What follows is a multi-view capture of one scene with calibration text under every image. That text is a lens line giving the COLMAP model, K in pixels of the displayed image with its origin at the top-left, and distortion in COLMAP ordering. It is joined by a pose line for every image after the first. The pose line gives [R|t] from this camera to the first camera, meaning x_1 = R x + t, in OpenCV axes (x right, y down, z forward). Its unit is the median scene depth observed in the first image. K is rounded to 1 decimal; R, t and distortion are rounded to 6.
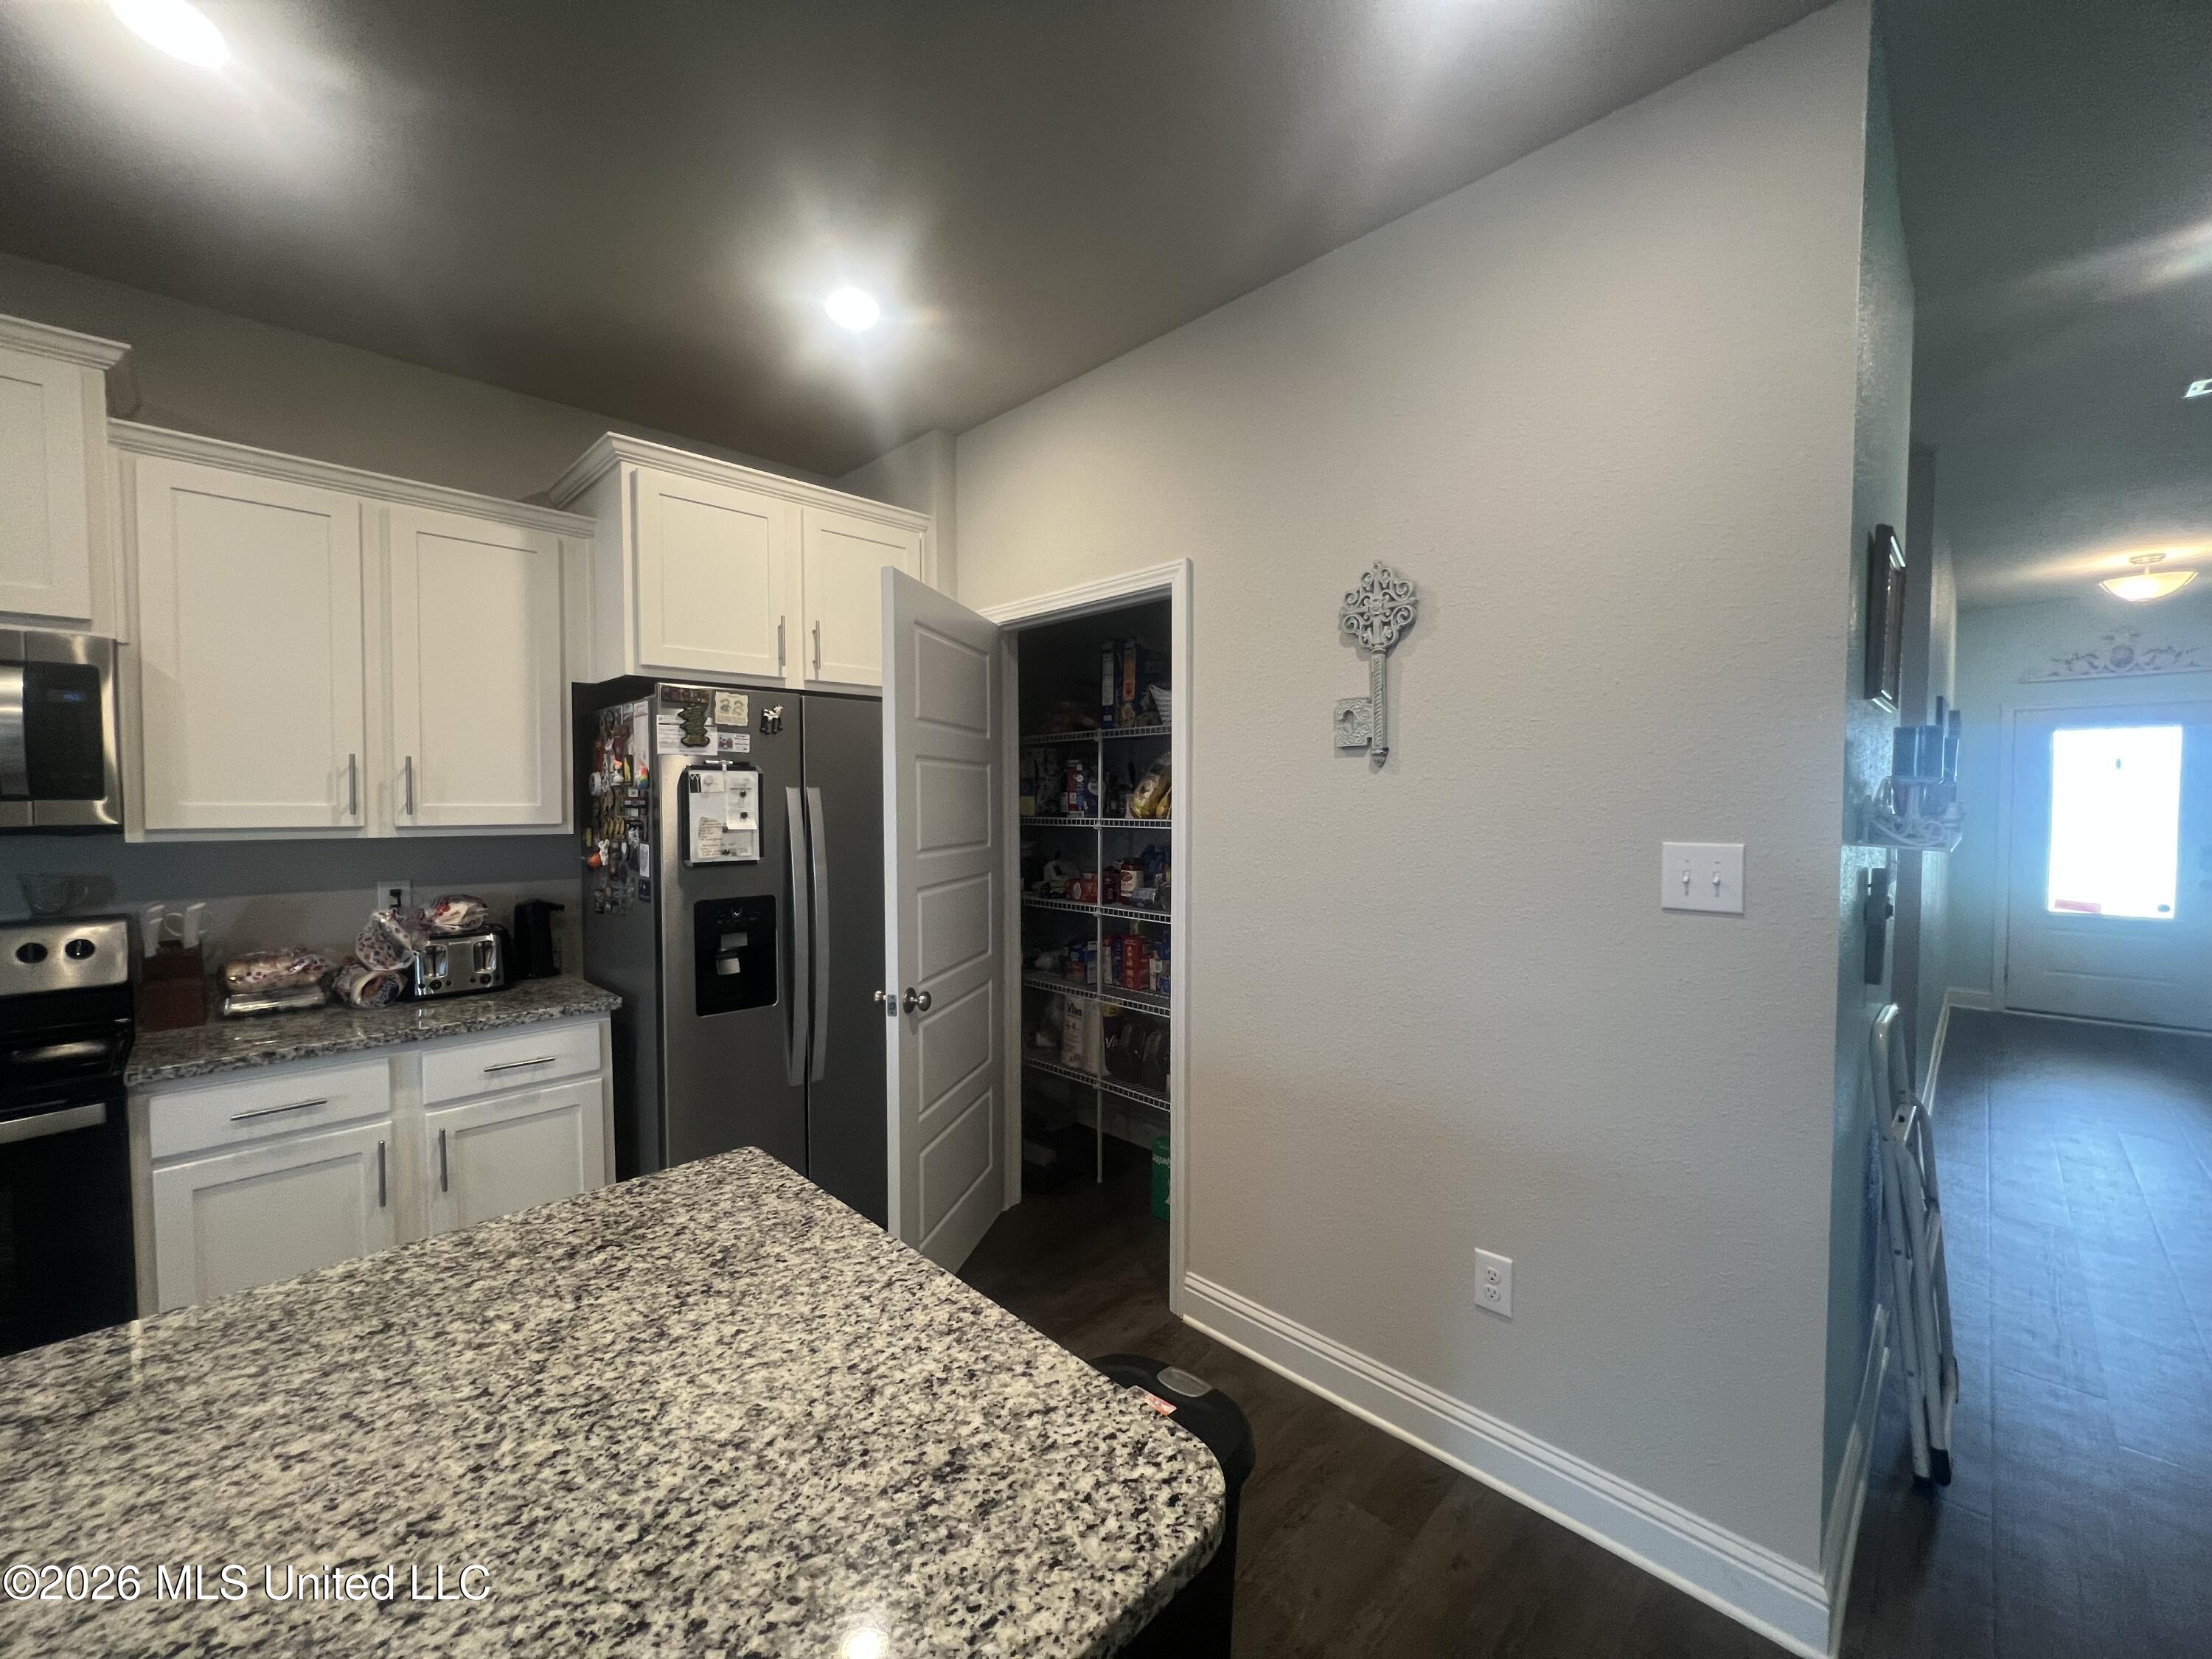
lens RADIAL K [[885.2, 0, 1106.0], [0, 885.2, 829.5], [0, 0, 1]] dist [-0.001546, 0.000481]
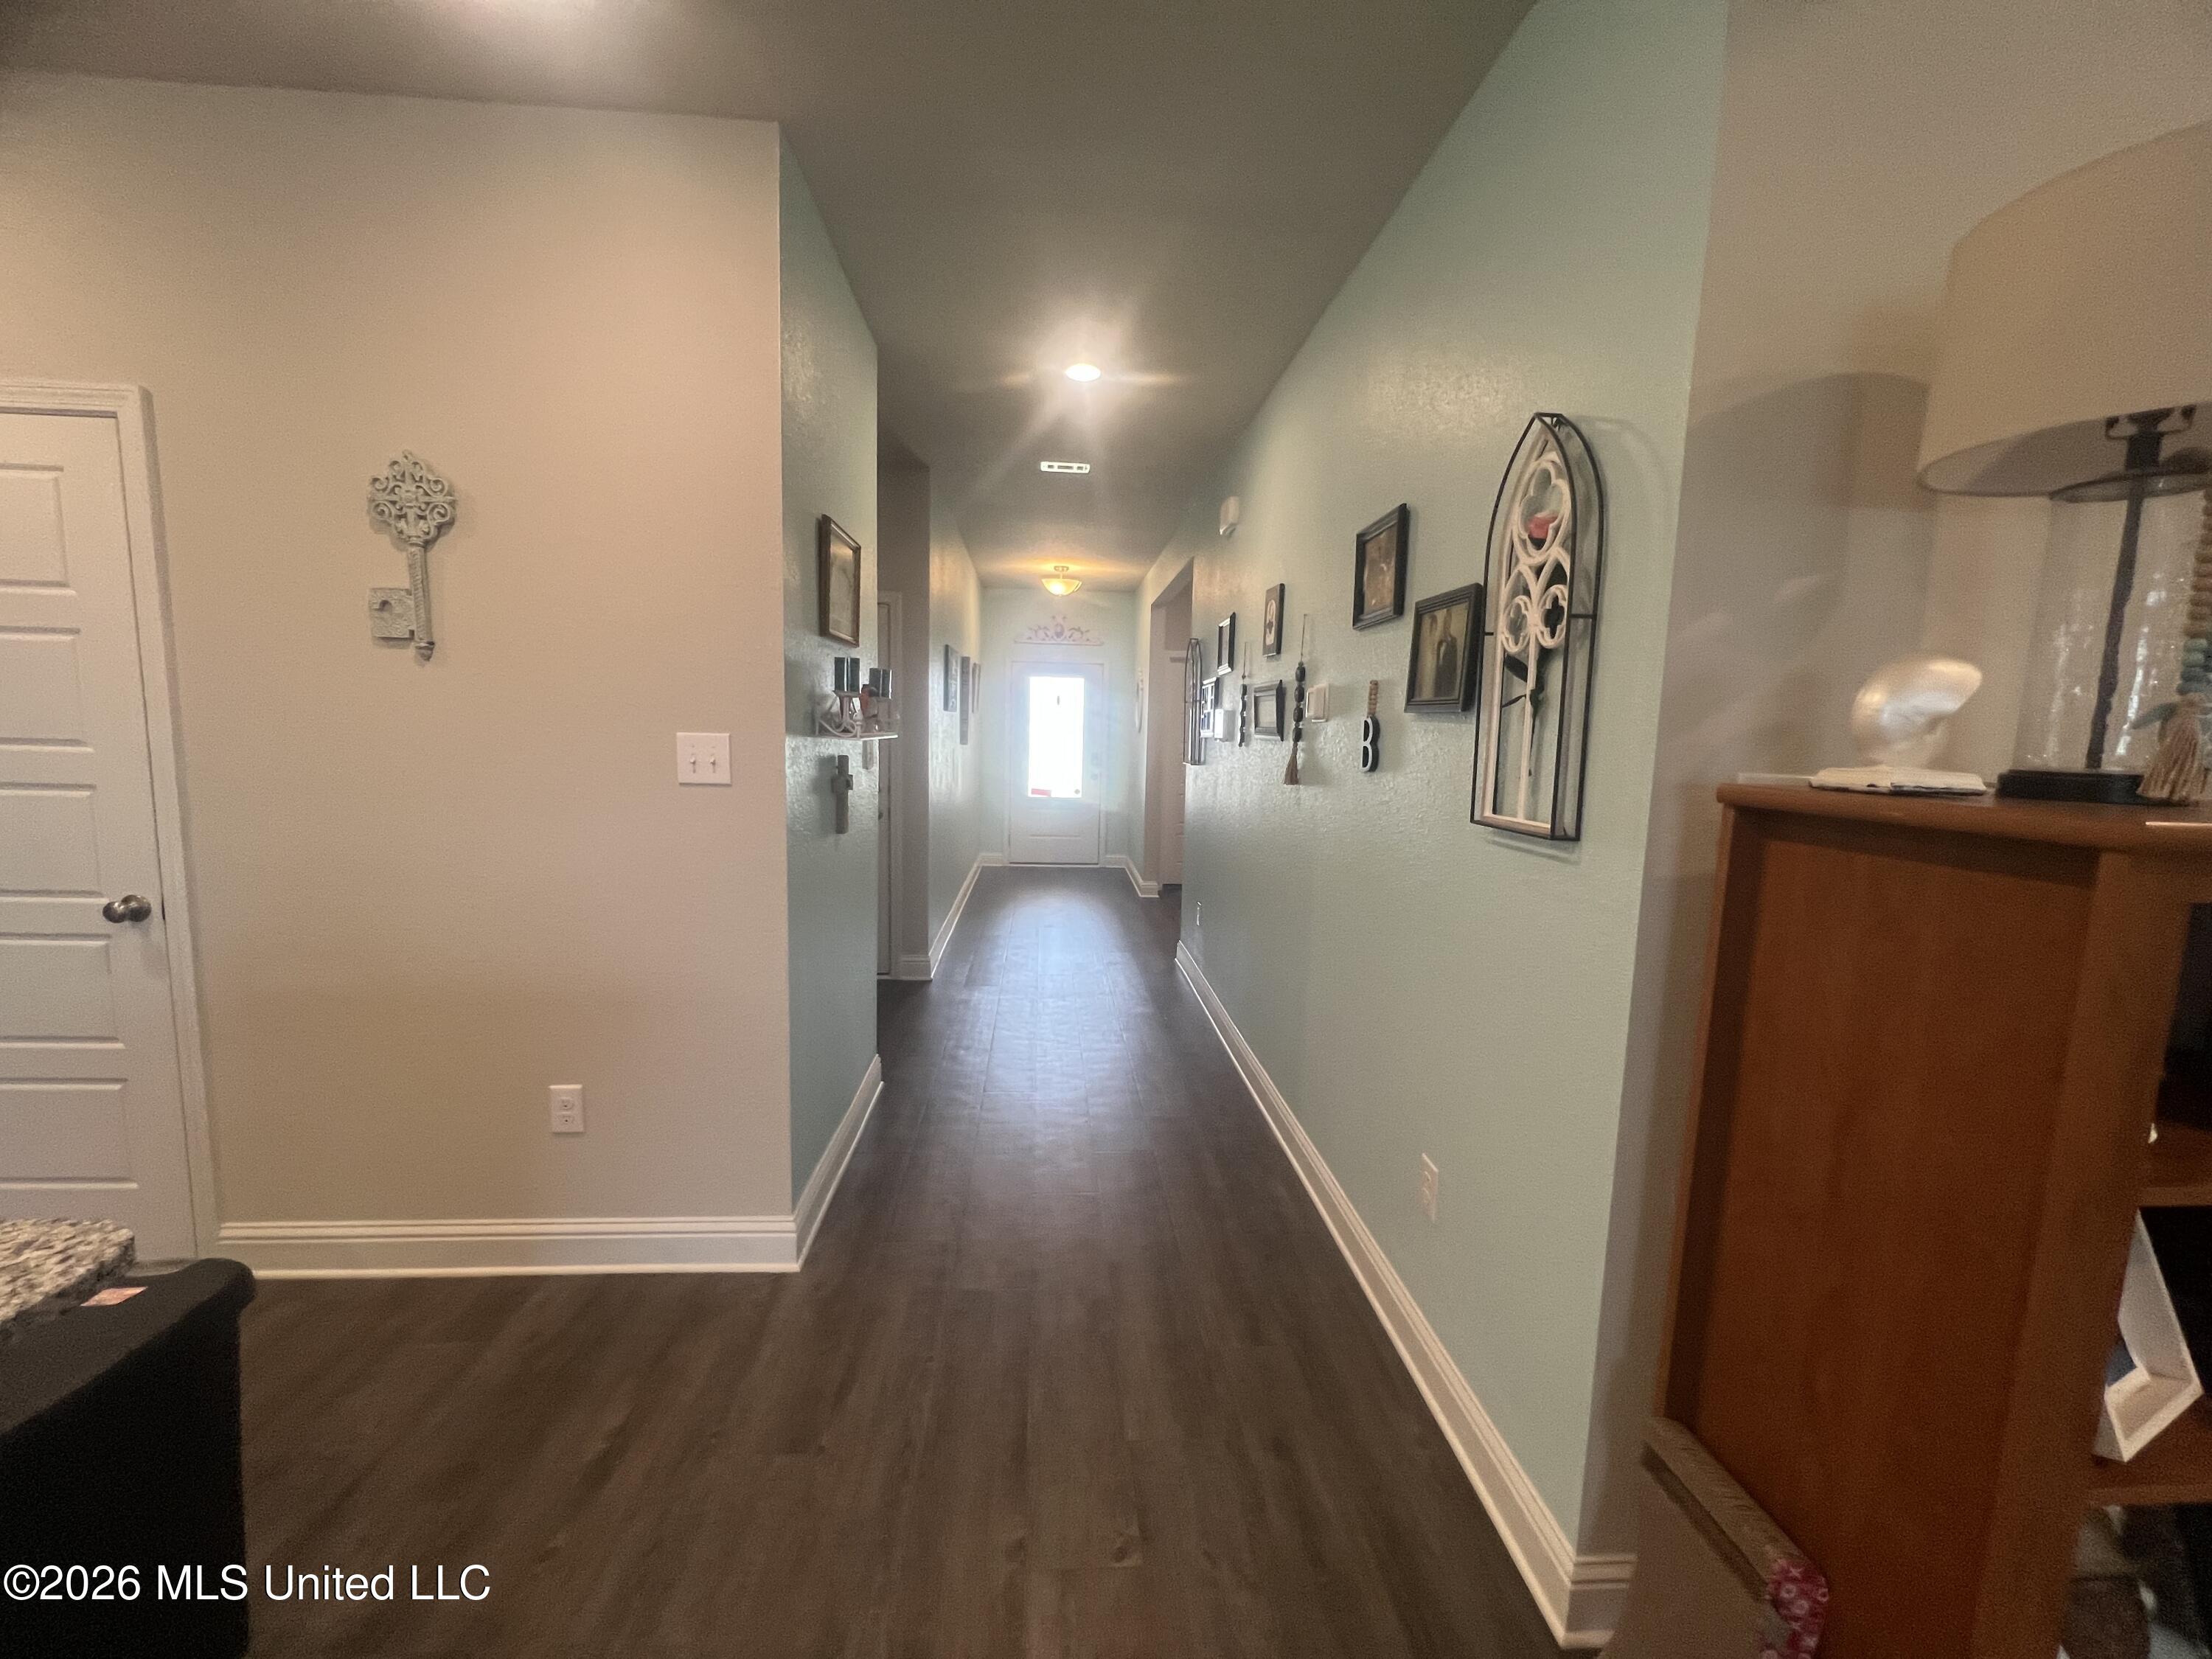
lens RADIAL K [[879.9, 0, 1102.9], [0, 879.9, 829.9], [0, 0, 1]] dist [-0.003758, 0.000452]
pose [[0.660119, -0.067601, 0.748113, 0.049908], [-0.002216, 0.995763, 0.091934, 0.027057], [-0.751158, -0.062345, 0.657172, -0.245206]]
